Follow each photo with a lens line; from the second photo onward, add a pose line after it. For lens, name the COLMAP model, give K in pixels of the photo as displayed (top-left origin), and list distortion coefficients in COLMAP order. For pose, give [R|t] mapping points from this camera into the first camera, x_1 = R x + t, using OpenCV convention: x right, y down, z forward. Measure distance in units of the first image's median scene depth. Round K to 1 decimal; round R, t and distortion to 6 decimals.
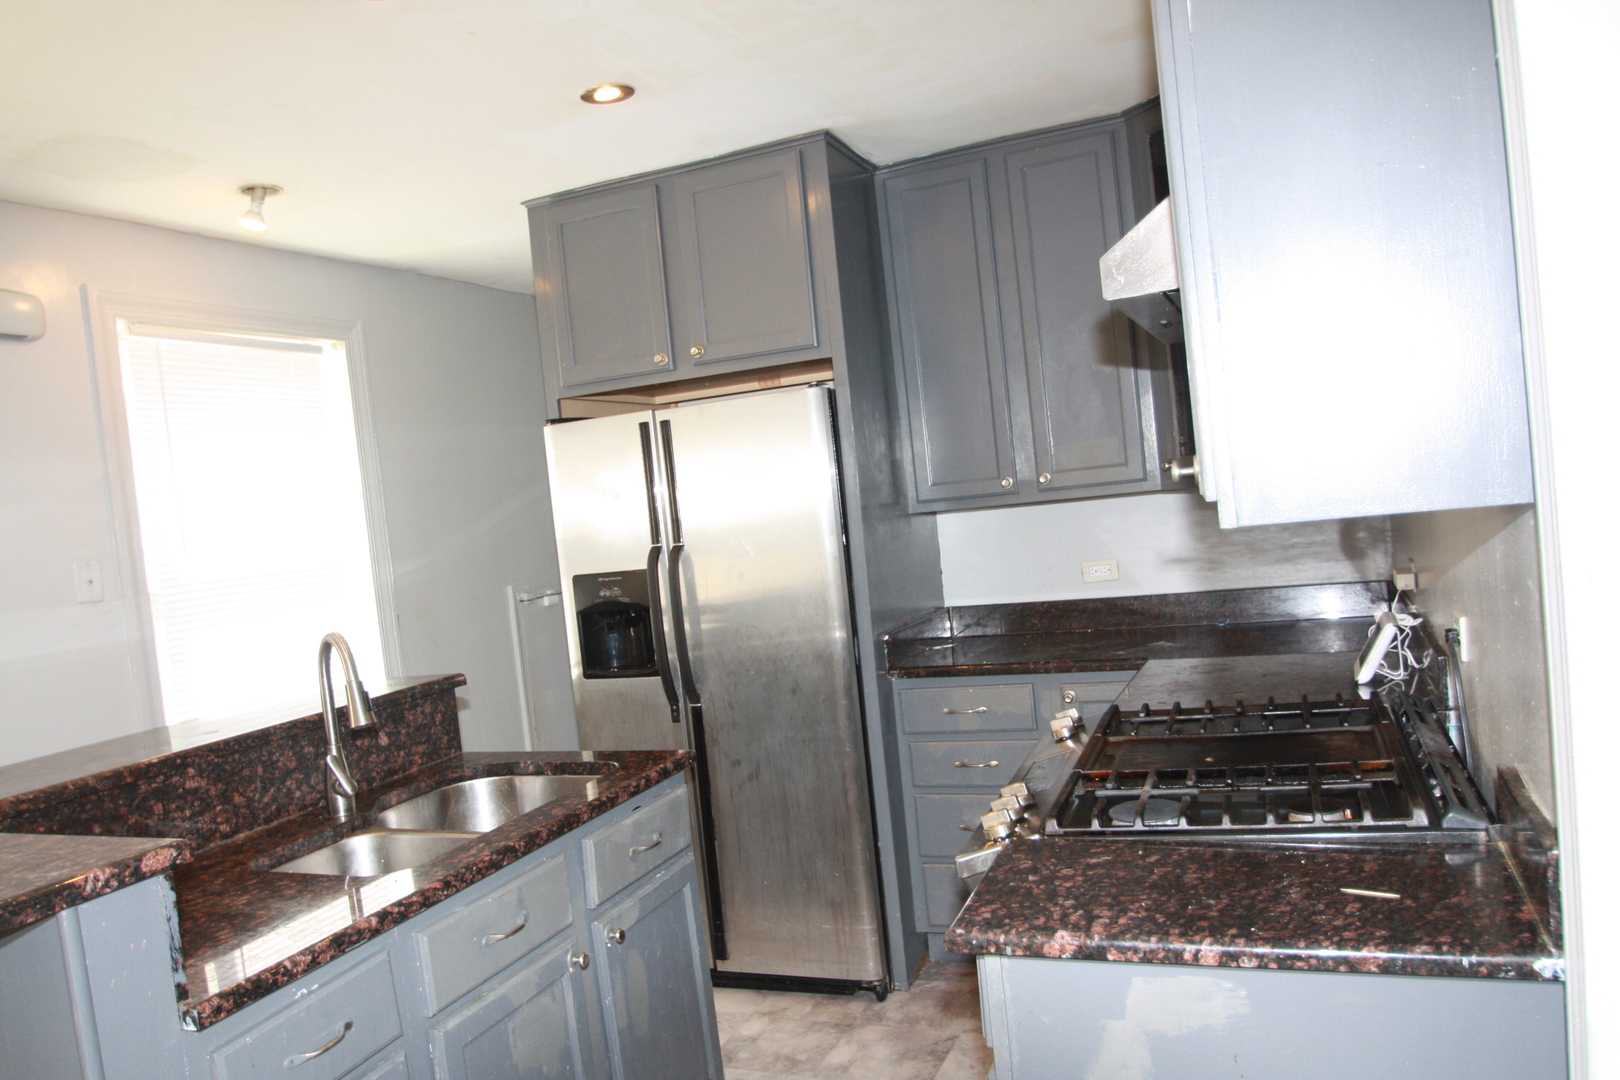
lens RADIAL K [[1167.5, 0, 797.3], [0, 1167.5, 543.2], [0, 0, 1]] dist [-0.032992, -0.004435]
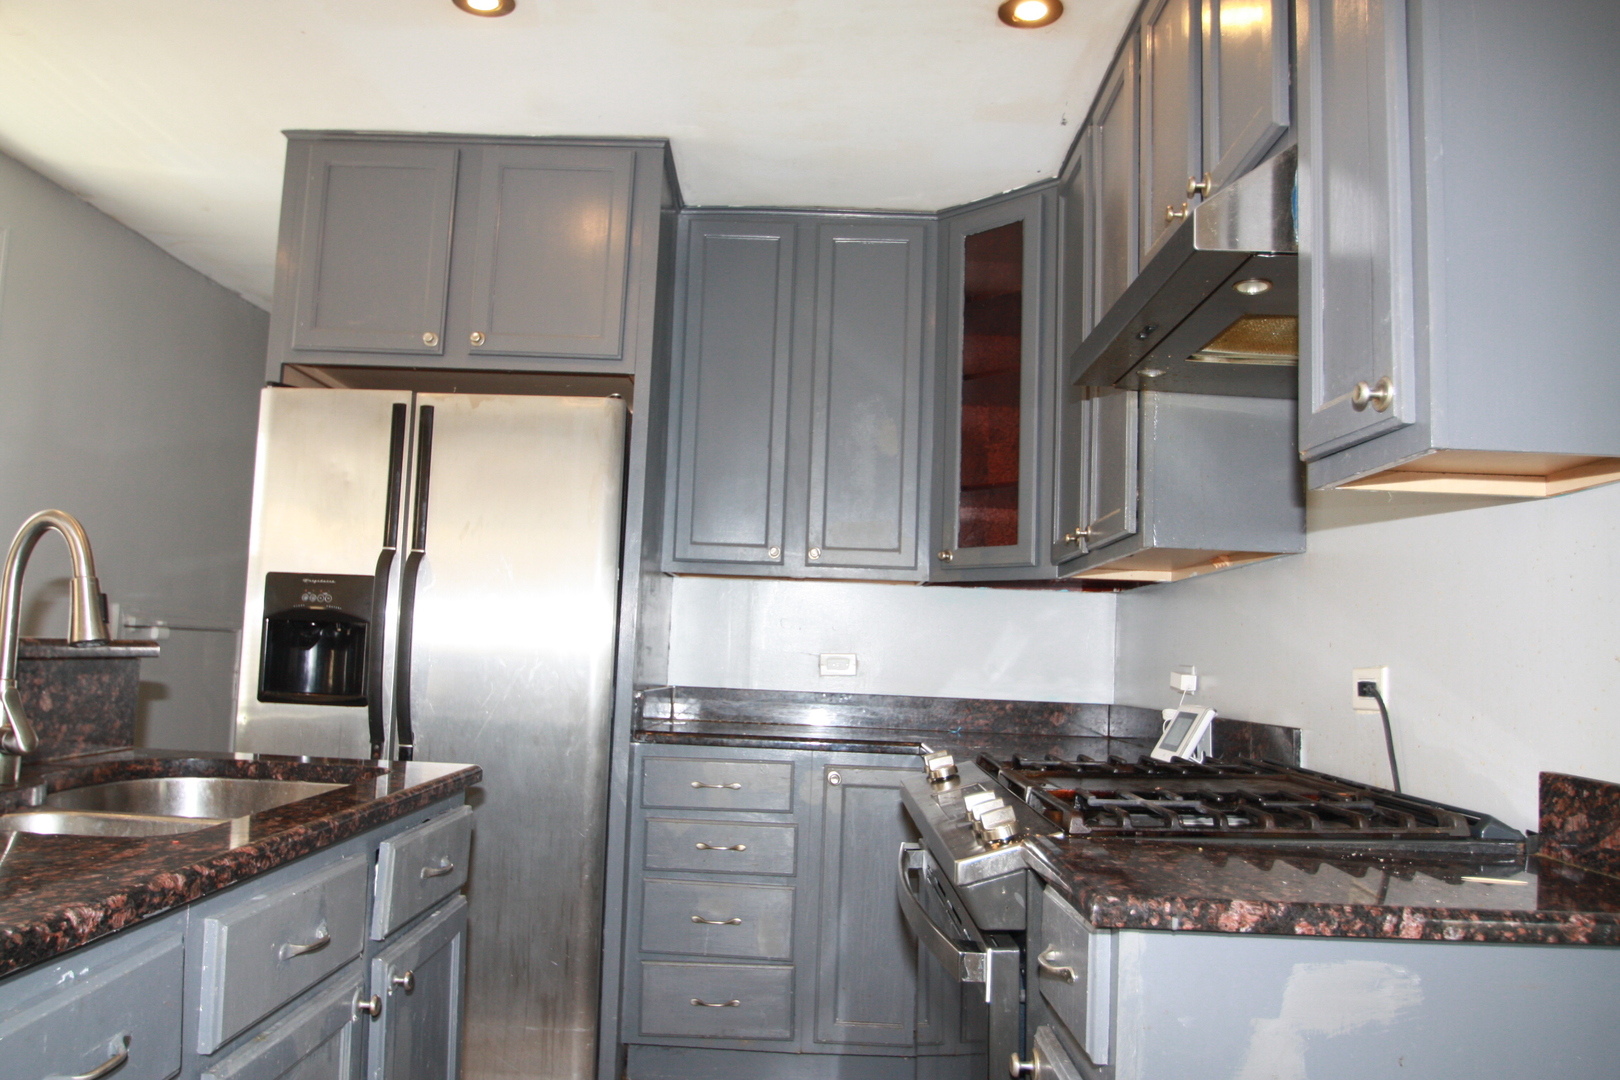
lens RADIAL K [[1167.5, 0, 813.8], [0, 1167.5, 543.7], [0, 0, 1]] dist [-0.032992, -0.004435]
pose [[0.919577, 0.170232, 0.354119, -0.211975], [-0.121121, 0.980195, -0.156674, 0.141989], [-0.373776, 0.101182, 0.921983, 0.188399]]
